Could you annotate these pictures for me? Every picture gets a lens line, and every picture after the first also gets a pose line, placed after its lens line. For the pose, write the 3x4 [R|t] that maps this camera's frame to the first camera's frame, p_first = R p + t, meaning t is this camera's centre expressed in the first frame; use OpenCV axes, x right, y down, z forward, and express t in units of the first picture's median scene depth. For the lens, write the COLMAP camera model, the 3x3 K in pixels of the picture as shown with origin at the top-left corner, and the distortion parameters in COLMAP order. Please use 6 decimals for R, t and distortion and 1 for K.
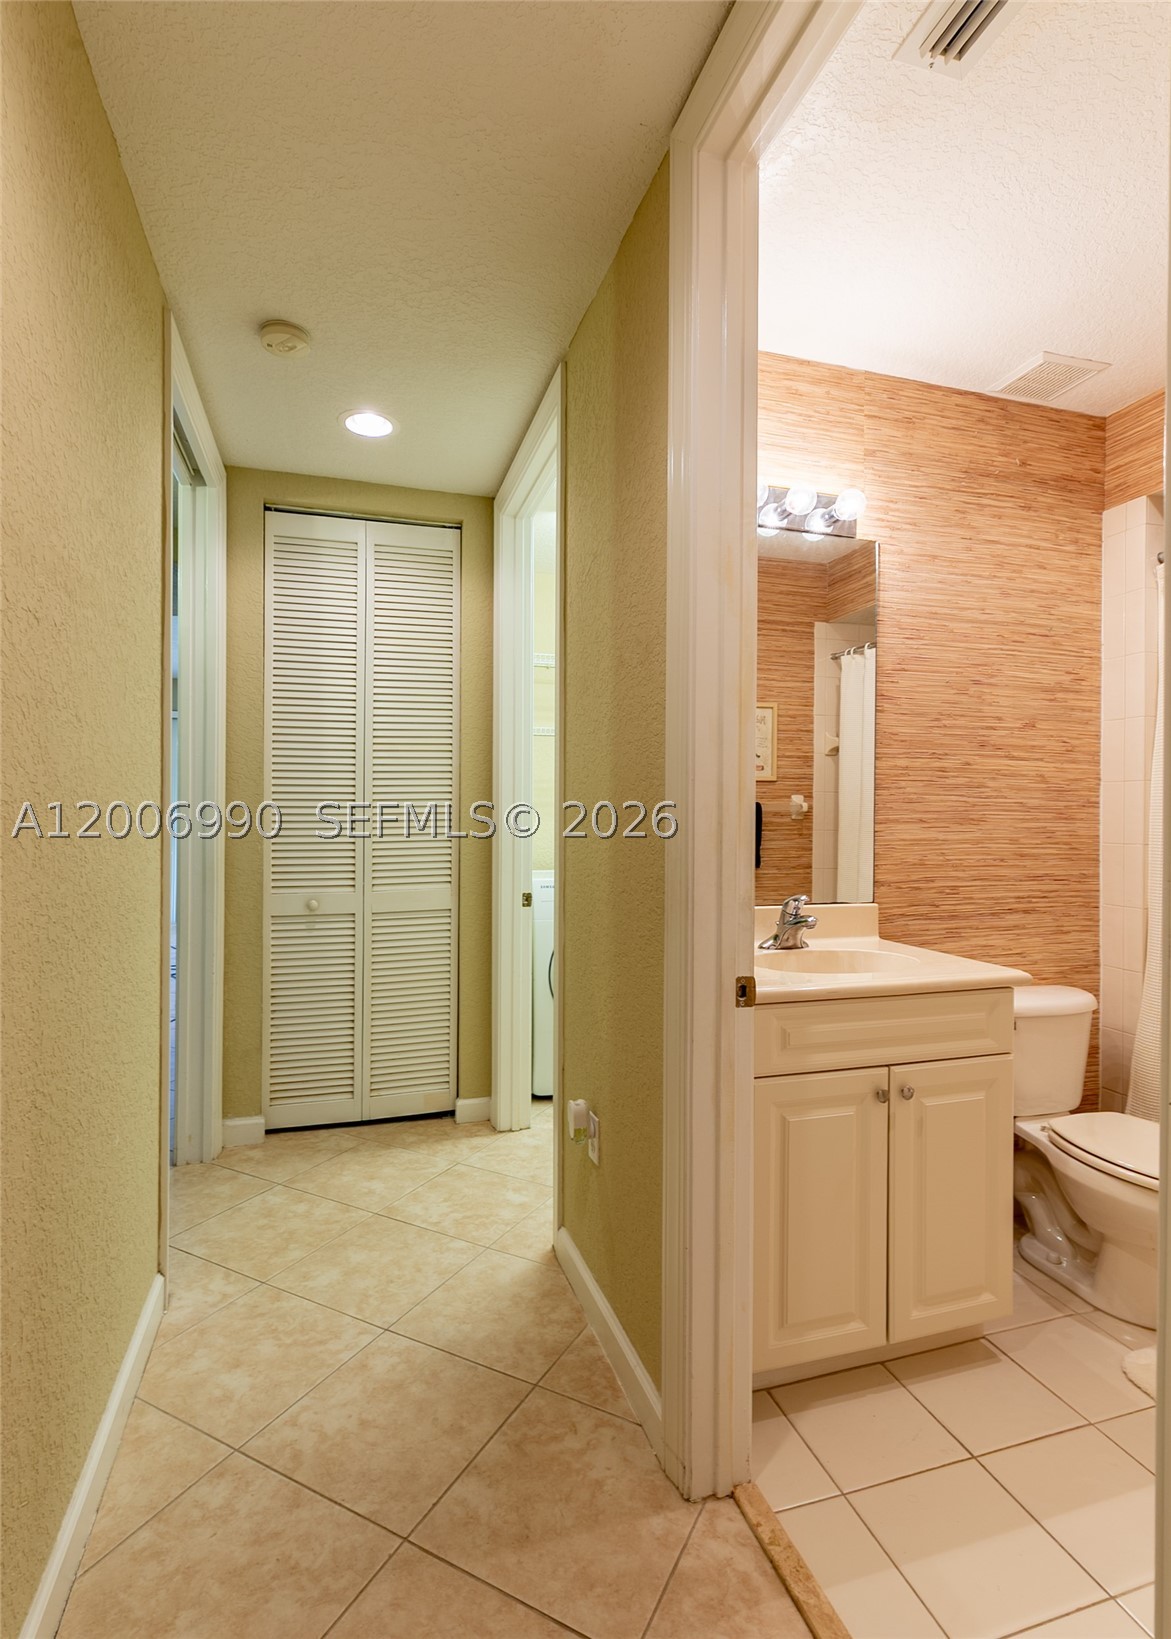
lens RADIAL K [[829.4, 0, 585.1], [0, 829.4, 817.9], [0, 0, 1]] dist [0.002605, -0.000714]
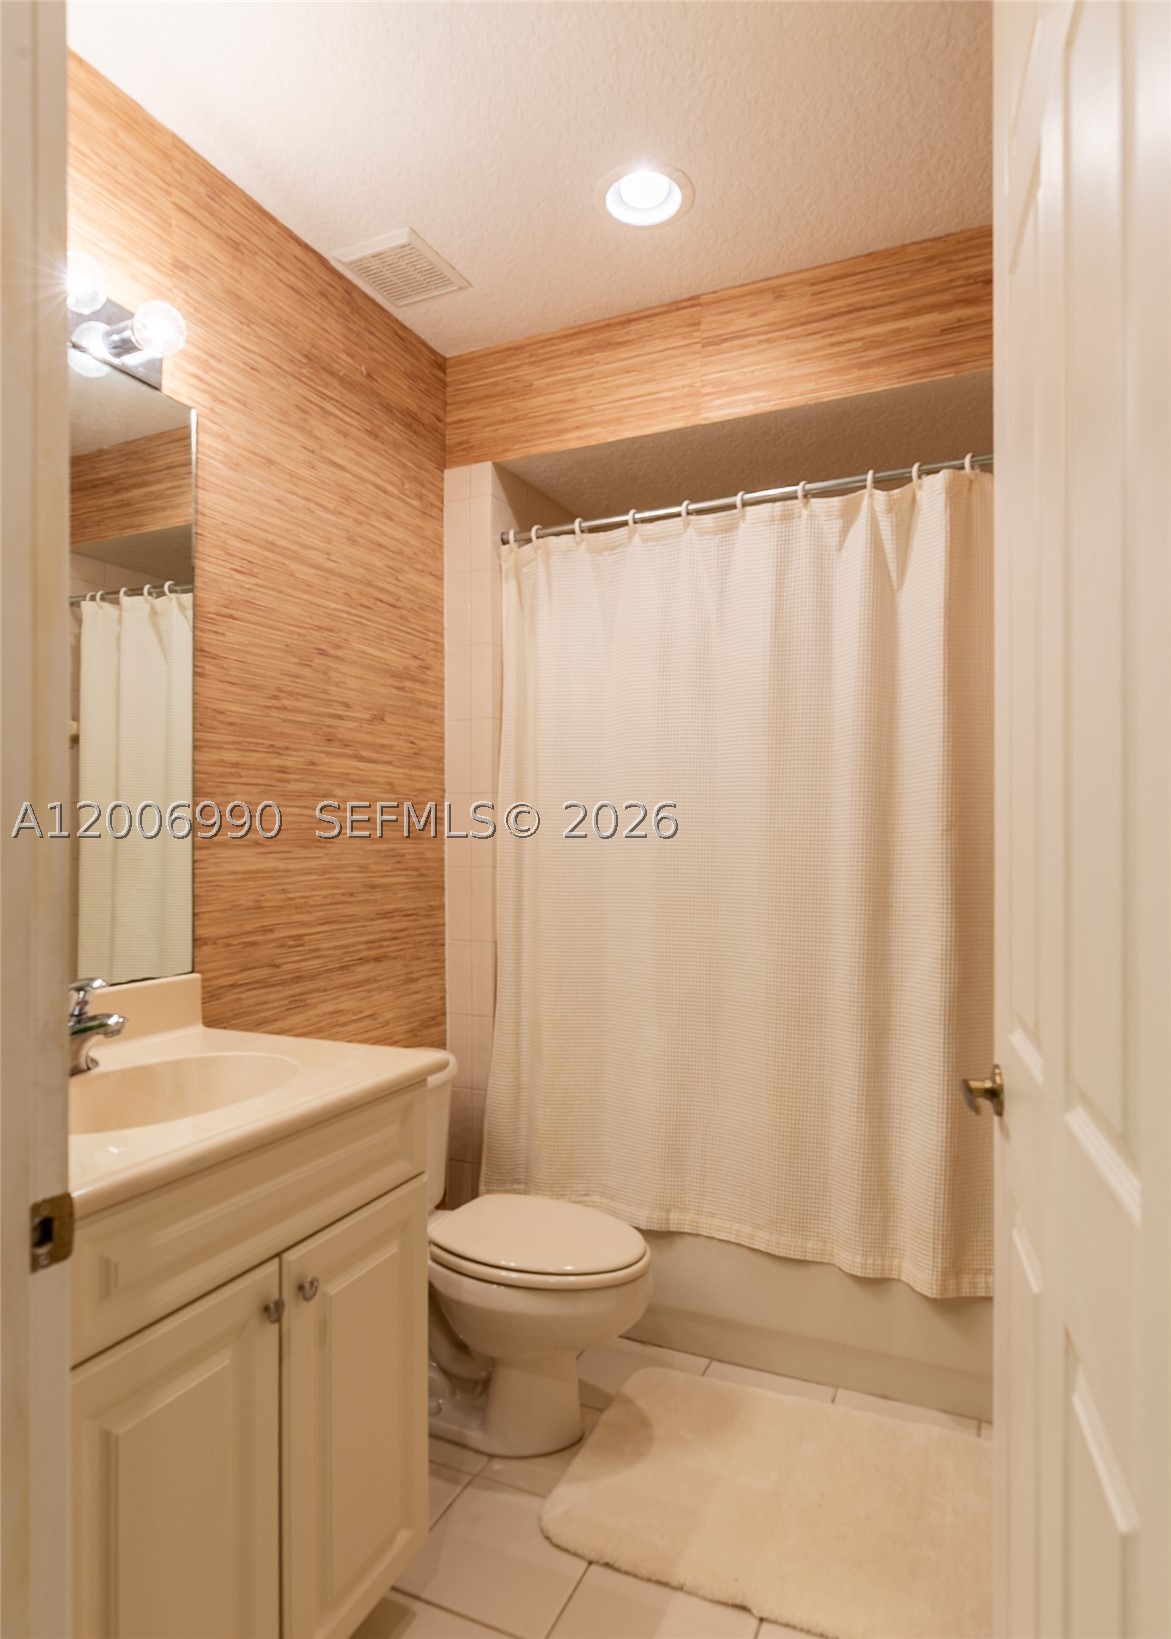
lens RADIAL K [[947.9, 0, 584.8], [0, 947.9, 833.5], [0, 0, 1]] dist [-0.000668, -0.000947]
pose [[0.662584, -0.006736, 0.748957, 0.001455], [0.010976, 0.999939, -0.000718, -0.001291], [-0.748907, 0.008697, 0.662618, 0.282576]]
